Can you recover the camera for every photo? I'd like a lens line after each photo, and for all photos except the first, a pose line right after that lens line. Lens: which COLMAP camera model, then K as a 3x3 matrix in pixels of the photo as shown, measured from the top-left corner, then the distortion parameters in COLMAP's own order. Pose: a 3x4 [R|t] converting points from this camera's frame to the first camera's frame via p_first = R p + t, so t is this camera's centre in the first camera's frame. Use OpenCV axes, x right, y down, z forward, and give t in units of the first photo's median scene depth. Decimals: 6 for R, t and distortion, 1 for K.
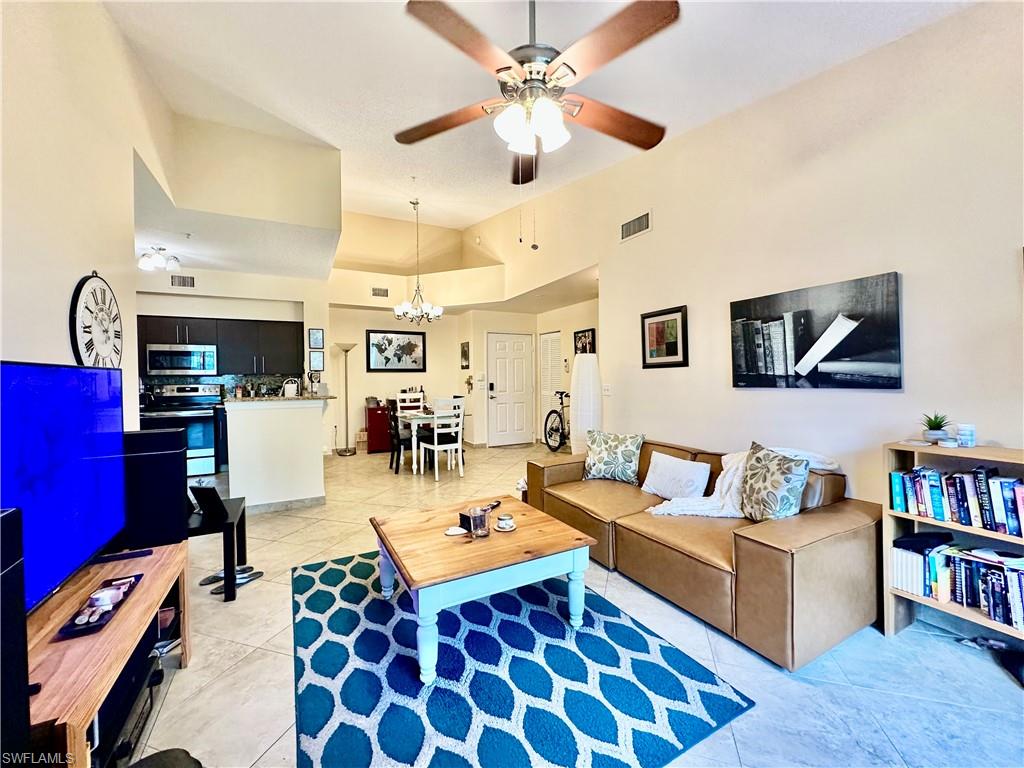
lens RADIAL K [[408.9, 0, 510.4], [0, 408.9, 384.8], [0, 0, 1]] dist [-0.003744, 0.000901]
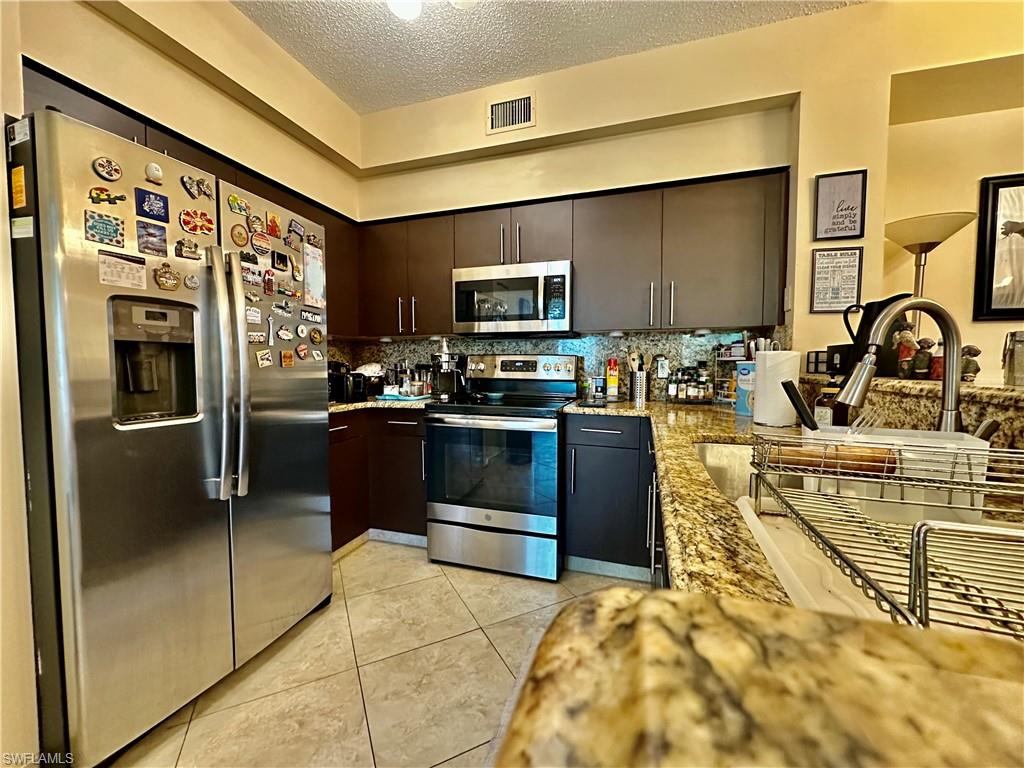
lens RADIAL K [[408.9, 0, 511.9], [0, 408.9, 382.3], [0, 0, 1]] dist [-0.003744, 0.000901]
pose [[0.703766, 0.044393, -0.709044, -0.398162], [-0.022836, 0.998944, 0.039878, 0.010722], [0.710065, -0.011873, 0.704036, 0.571905]]
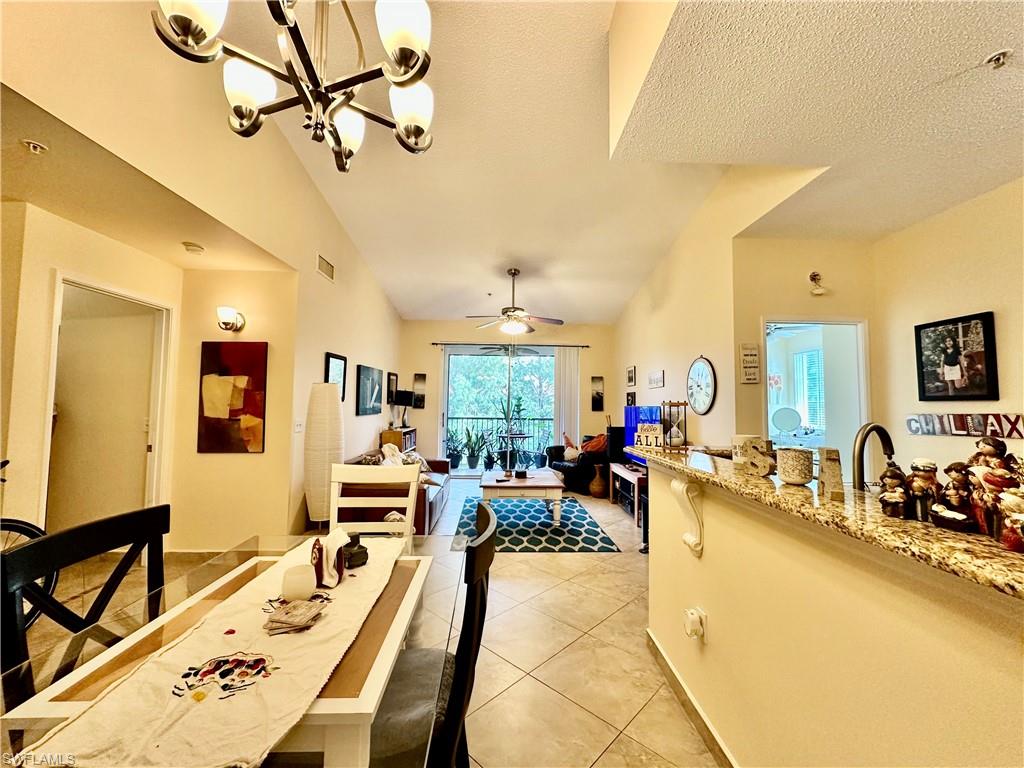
lens RADIAL K [[408.9, 0, 510.2], [0, 408.9, 384.0], [0, 0, 1]] dist [-0.003744, 0.000901]
pose [[-0.899513, 0.024546, 0.436205, -0.330818], [0.006582, 0.999069, -0.042647, -0.023456], [-0.436845, -0.035490, -0.898836, 0.986201]]
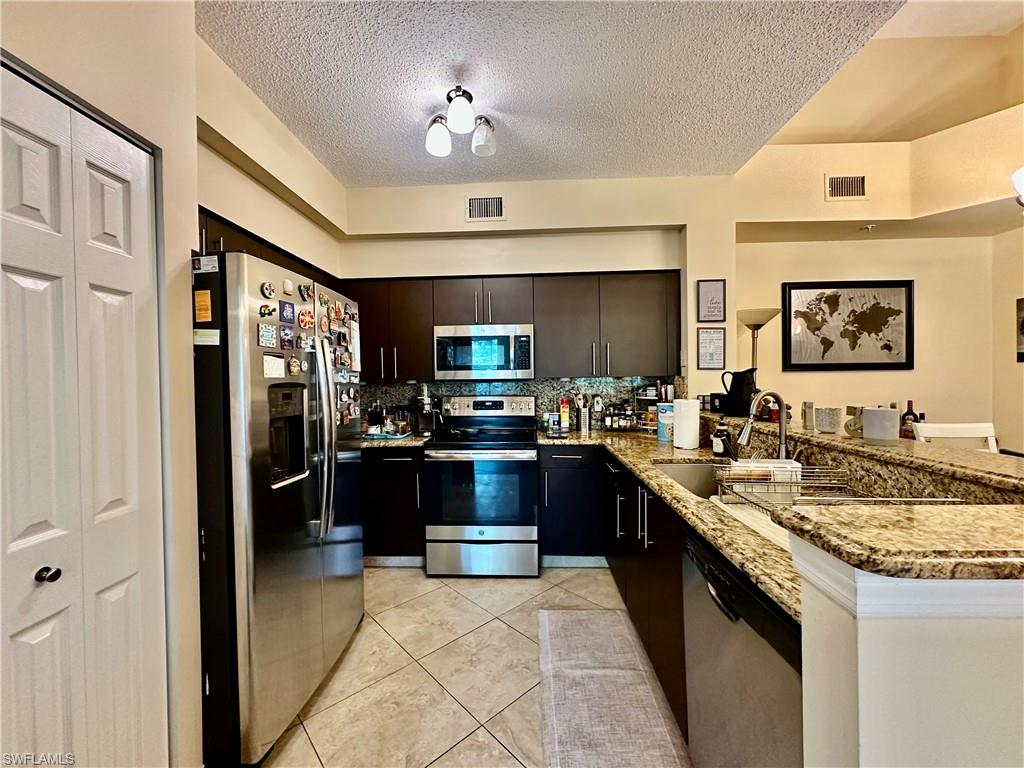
lens RADIAL K [[408.9, 0, 512.1], [0, 408.9, 382.6], [0, 0, 1]] dist [-0.003744, 0.000901]
pose [[0.869162, 0.003918, -0.494511, -0.413232], [-0.005346, 0.999985, -0.001473, -0.016213], [0.494498, 0.003924, 0.869170, 0.448427]]
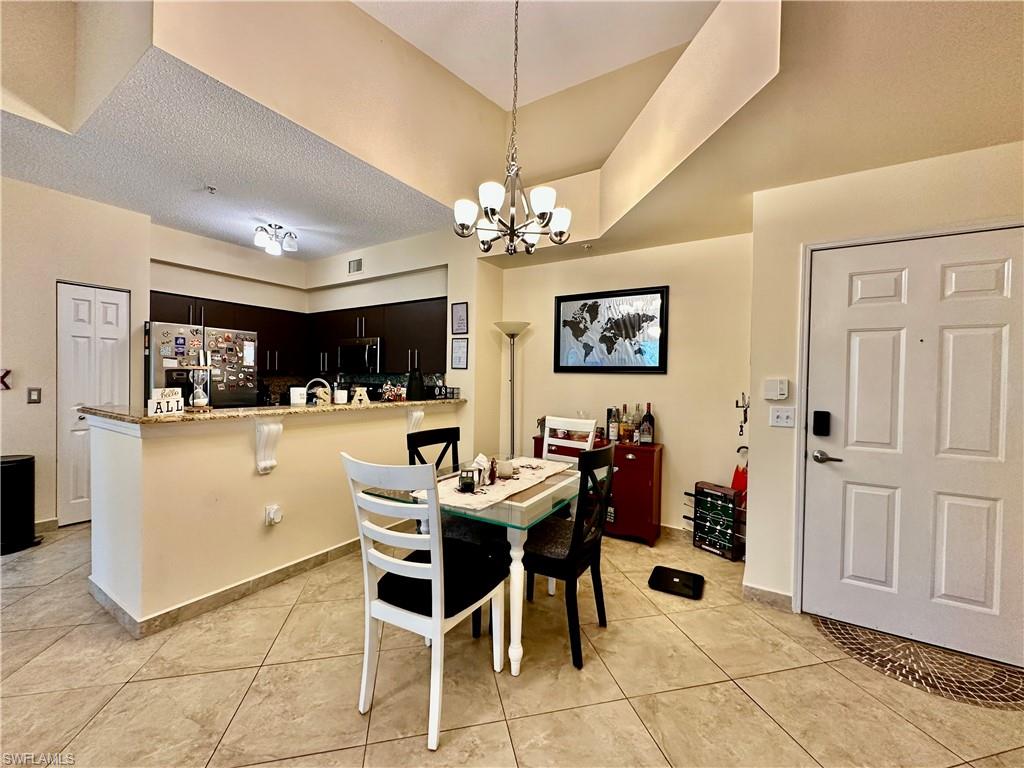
lens RADIAL K [[408.9, 0, 512.3], [0, 408.9, 384.3], [0, 0, 1]] dist [-0.003744, 0.000901]
pose [[0.506336, 0.034235, -0.861657, 0.111030], [-0.039746, 0.999076, 0.016339, -0.022656], [0.861420, 0.025974, 0.507229, 0.702385]]
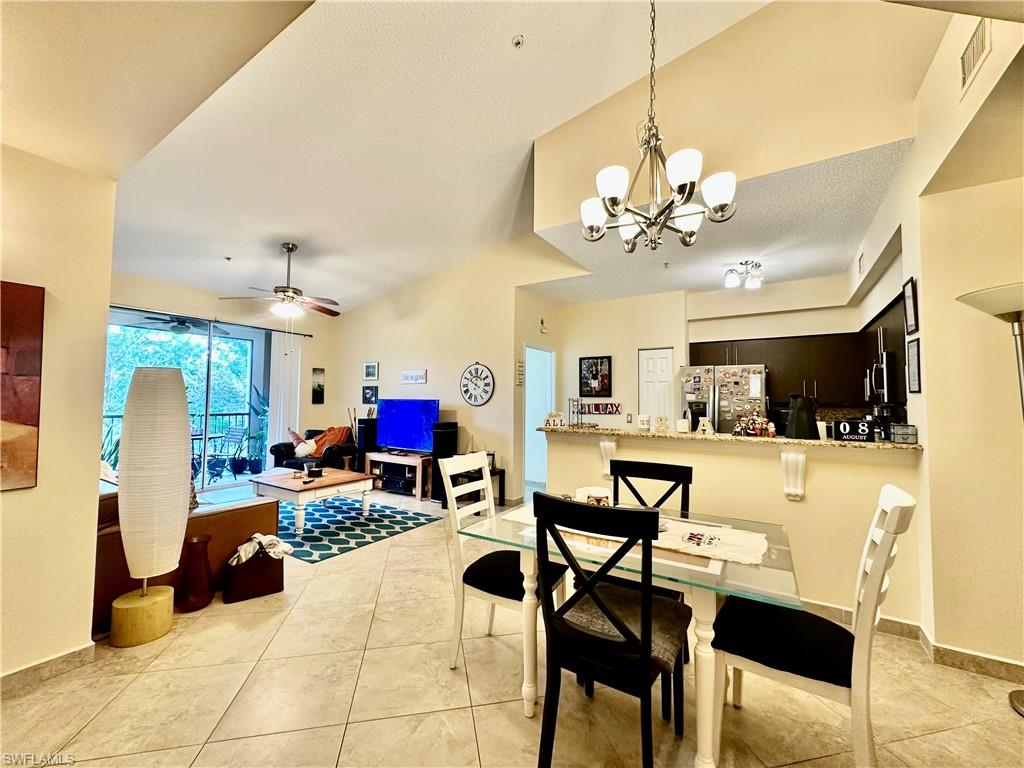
lens RADIAL K [[408.9, 0, 512.7], [0, 408.9, 381.5], [0, 0, 1]] dist [-0.003744, 0.000901]
pose [[-0.868454, -0.019818, -0.495374, 0.026034], [-0.007606, 0.999616, -0.026655, -0.029802], [0.495712, -0.019381, -0.868271, 1.070293]]
